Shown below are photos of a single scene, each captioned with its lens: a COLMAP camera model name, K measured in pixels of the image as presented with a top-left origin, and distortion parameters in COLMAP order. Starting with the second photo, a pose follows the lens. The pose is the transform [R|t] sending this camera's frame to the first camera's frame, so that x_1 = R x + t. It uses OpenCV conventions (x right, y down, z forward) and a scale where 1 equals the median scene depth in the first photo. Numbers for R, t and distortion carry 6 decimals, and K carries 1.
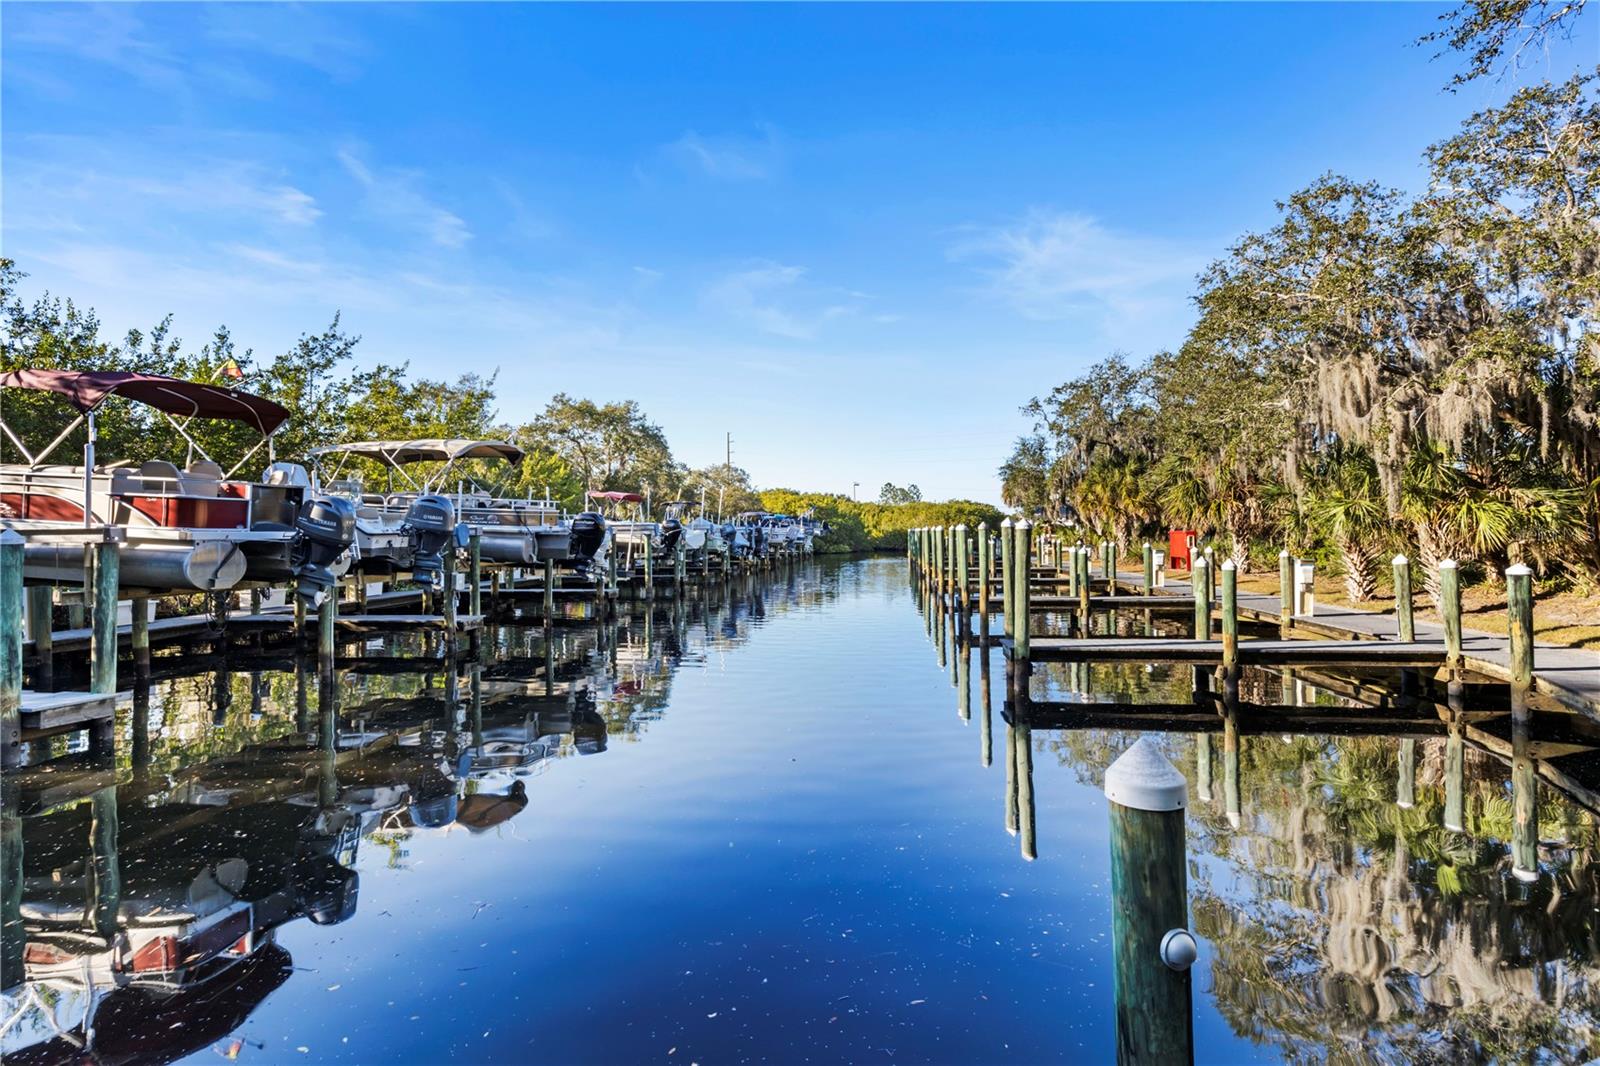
lens RADIAL K [[738.8, 0, 800.0], [0, 738.8, 533.0], [0, 0, 1]] dist [0.000173, -0.000283]
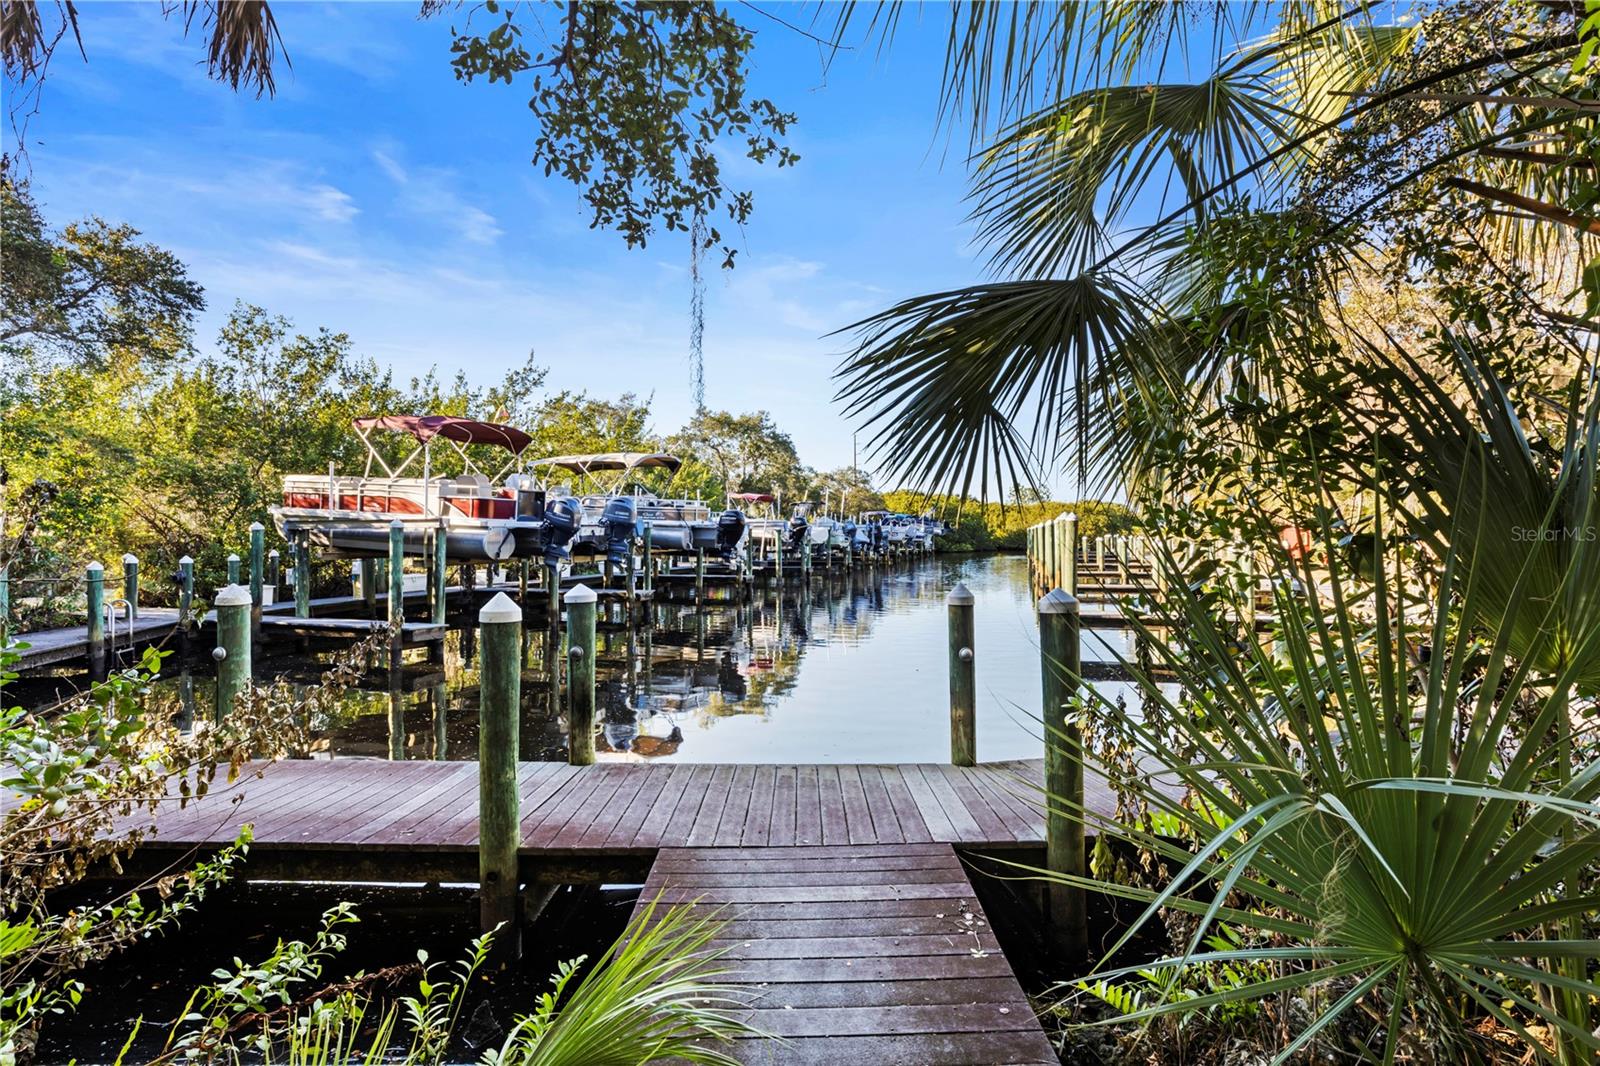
lens RADIAL K [[738.8, 0, 800.0], [0, 738.8, 533.0], [0, 0, 1]] dist [0.000173, -0.000283]
pose [[0.985235, 0.001968, -0.171196, 0.023761], [-0.002215, 0.999997, -0.001253, 0.007567], [0.171192, 0.001614, 0.985236, -0.126309]]
